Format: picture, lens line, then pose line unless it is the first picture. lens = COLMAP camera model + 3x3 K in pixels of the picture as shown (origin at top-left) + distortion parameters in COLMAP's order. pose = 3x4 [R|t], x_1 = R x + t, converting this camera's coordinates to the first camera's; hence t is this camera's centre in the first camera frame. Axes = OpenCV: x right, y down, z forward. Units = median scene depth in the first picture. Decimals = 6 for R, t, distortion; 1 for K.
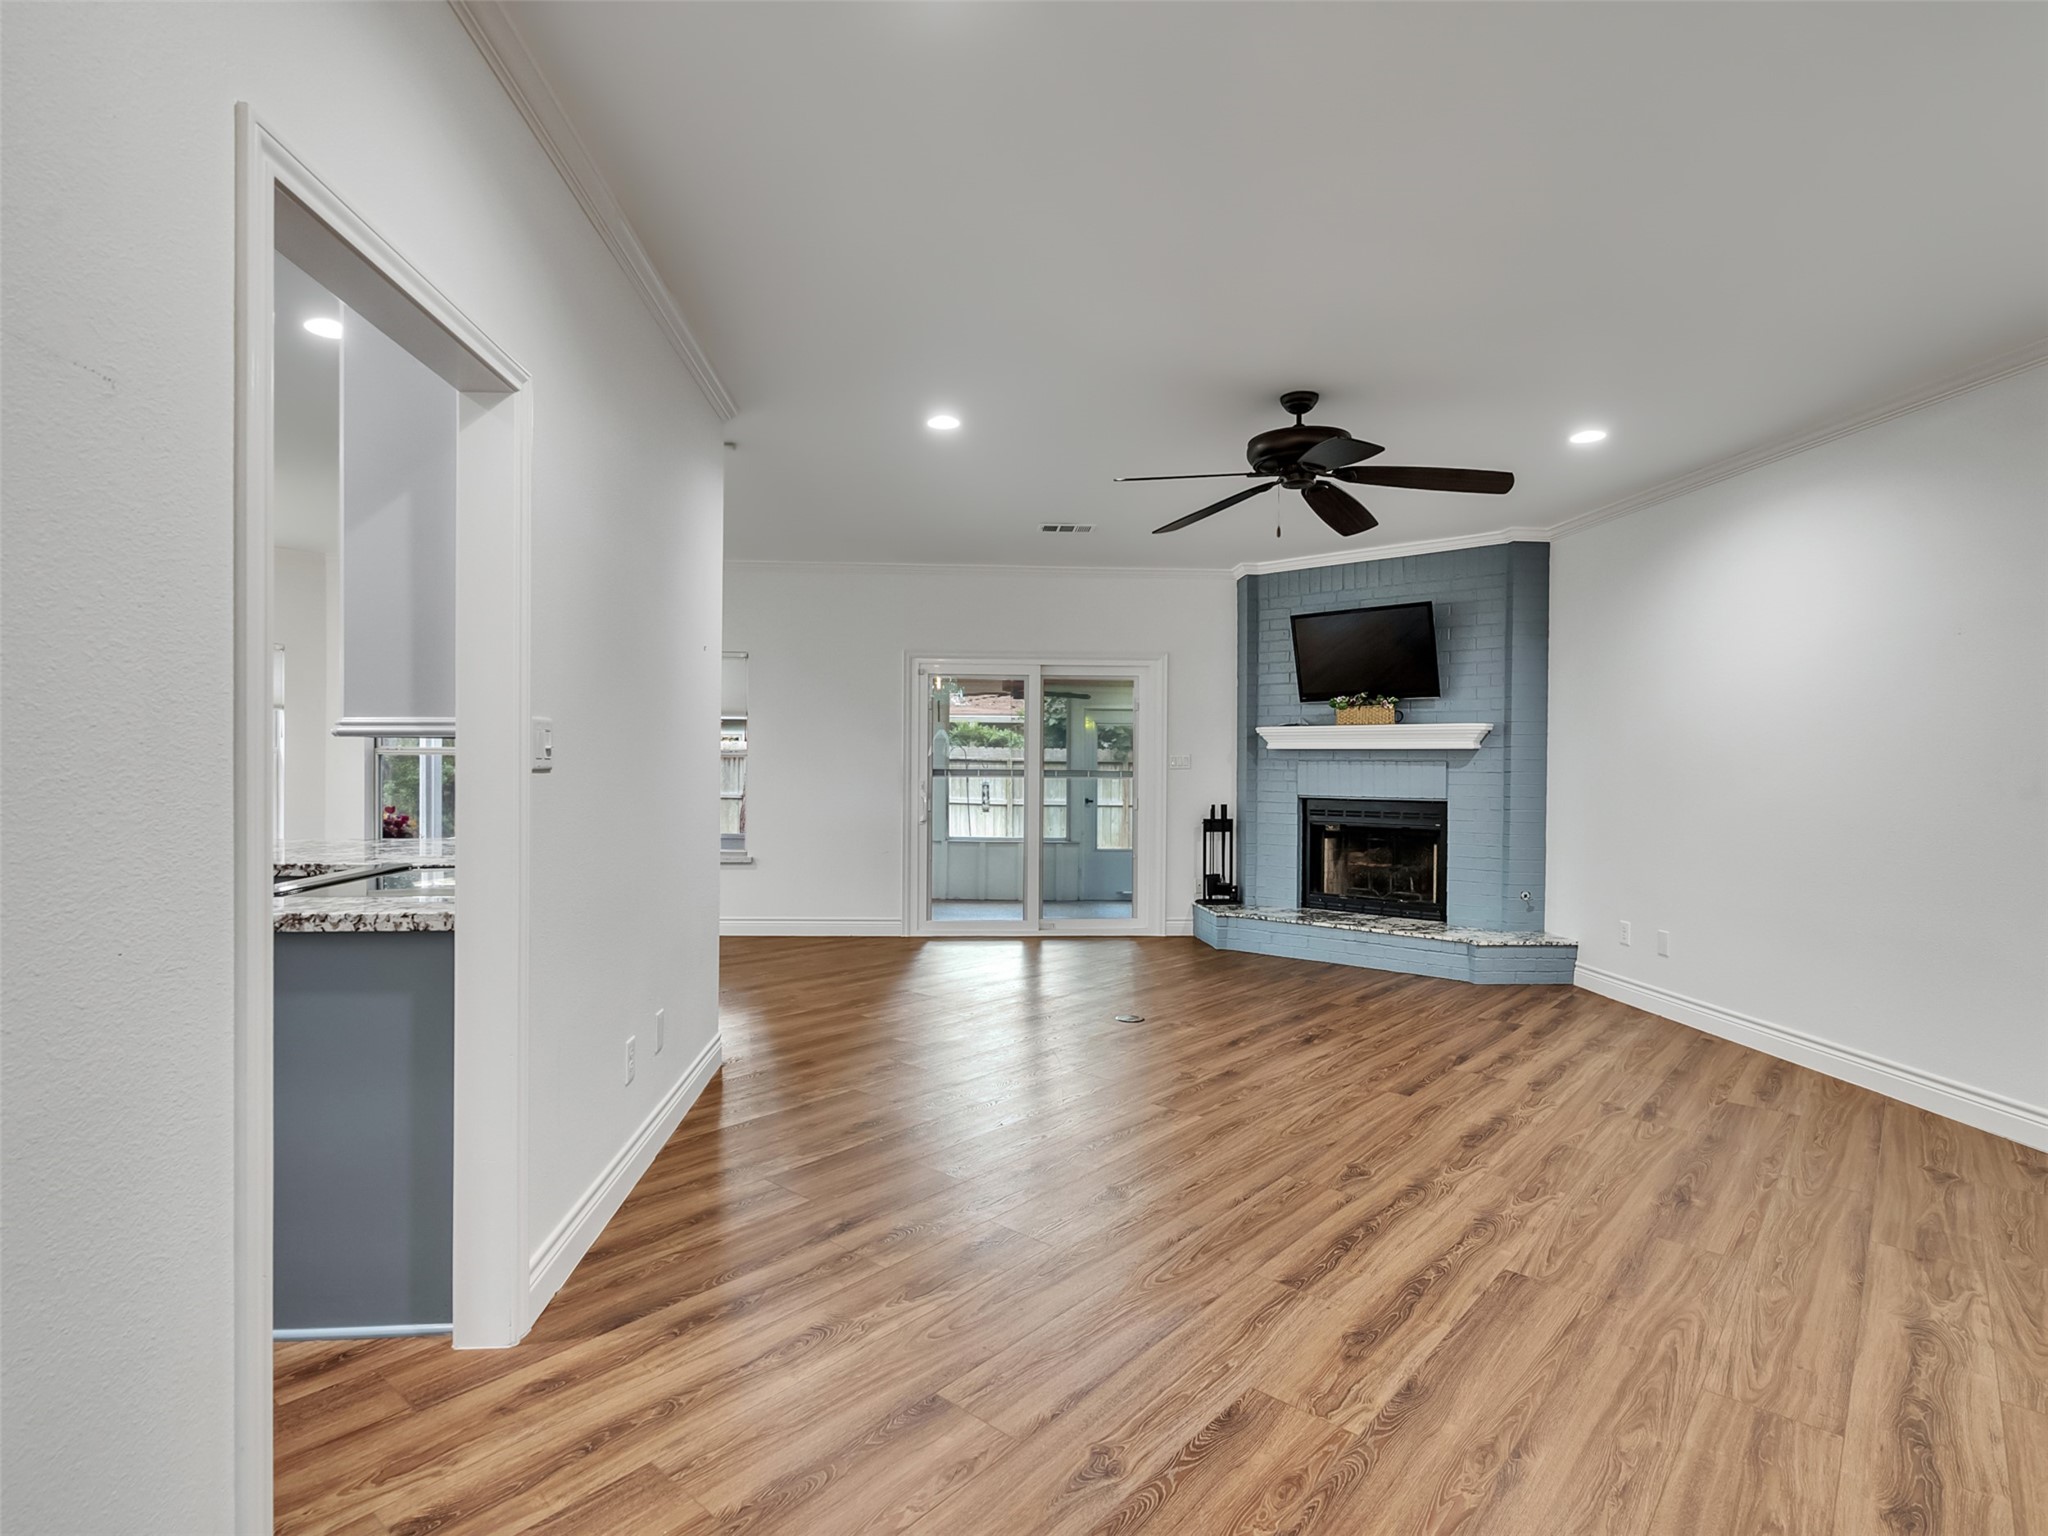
lens RADIAL K [[1046.0, 0, 1002.0], [0, 1046.0, 760.6], [0, 0, 1]] dist [-0.004952, 0.003010]
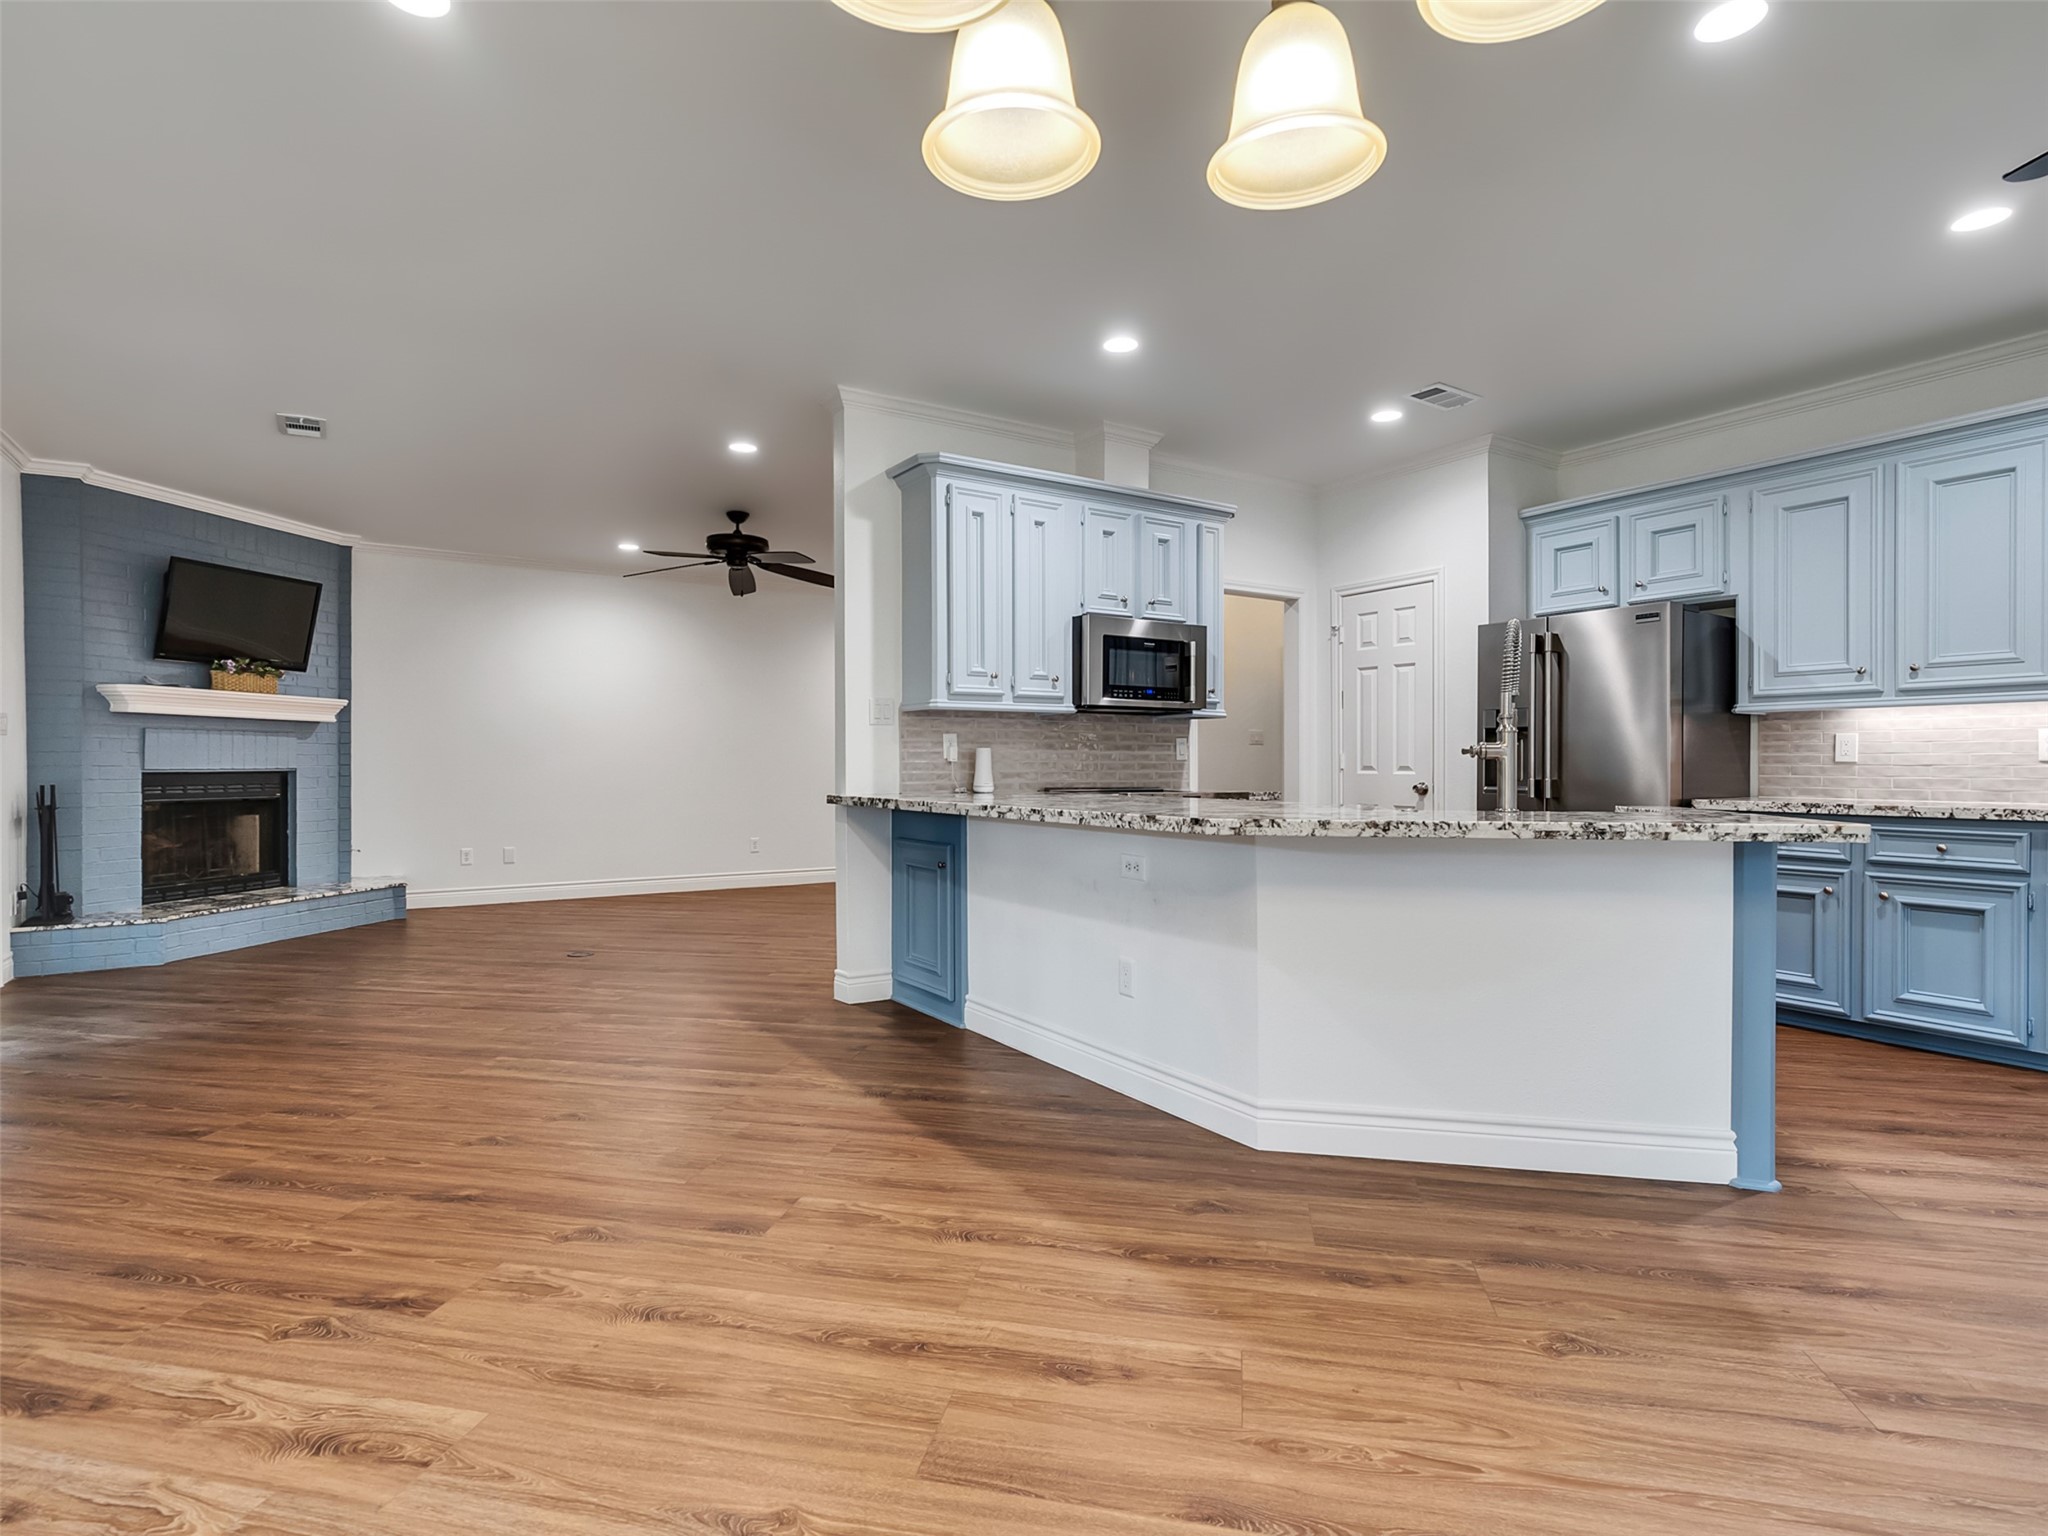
lens RADIAL K [[1046.0, 0, 1000.6], [0, 1046.0, 768.2], [0, 0, 1]] dist [-0.004952, 0.003010]
pose [[-0.485780, -0.008532, 0.874040, -1.073566], [-0.004270, 0.999964, 0.007388, 0.032604], [-0.874071, -0.000143, -0.485798, 1.128740]]
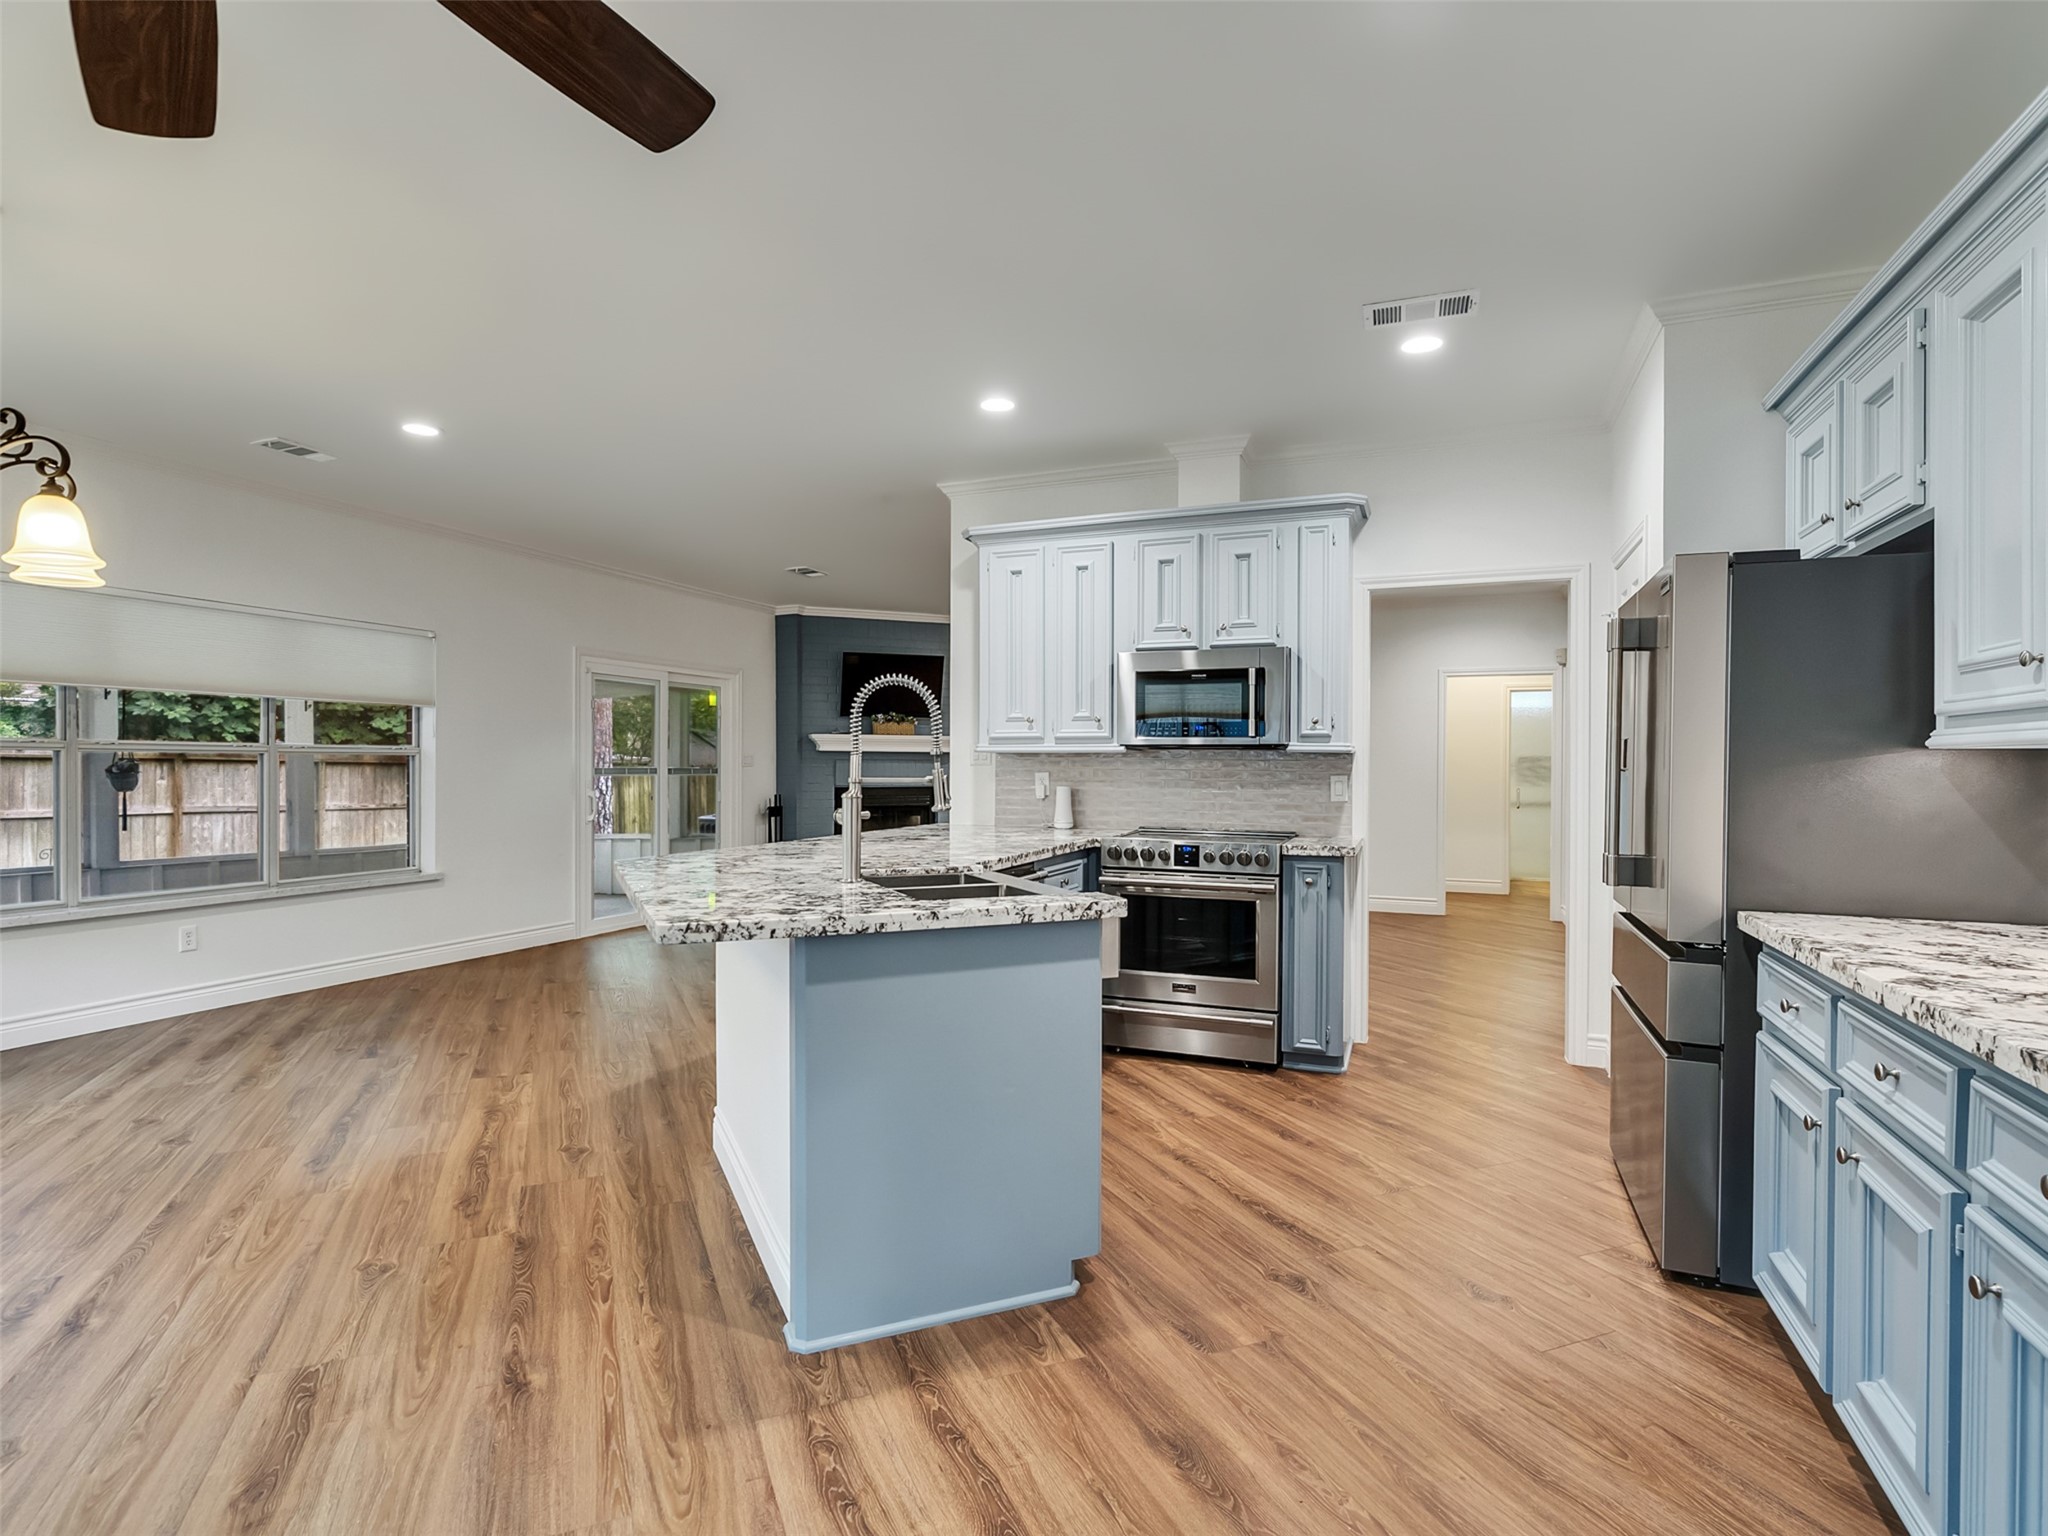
lens RADIAL K [[1046.0, 0, 1001.5], [0, 1046.0, 768.3], [0, 0, 1]] dist [-0.004952, 0.003010]
pose [[0.435434, -0.007533, 0.900189, -1.162624], [-0.003837, 0.999940, 0.010224, -0.004958], [-0.900212, -0.007906, 0.435379, 0.313404]]
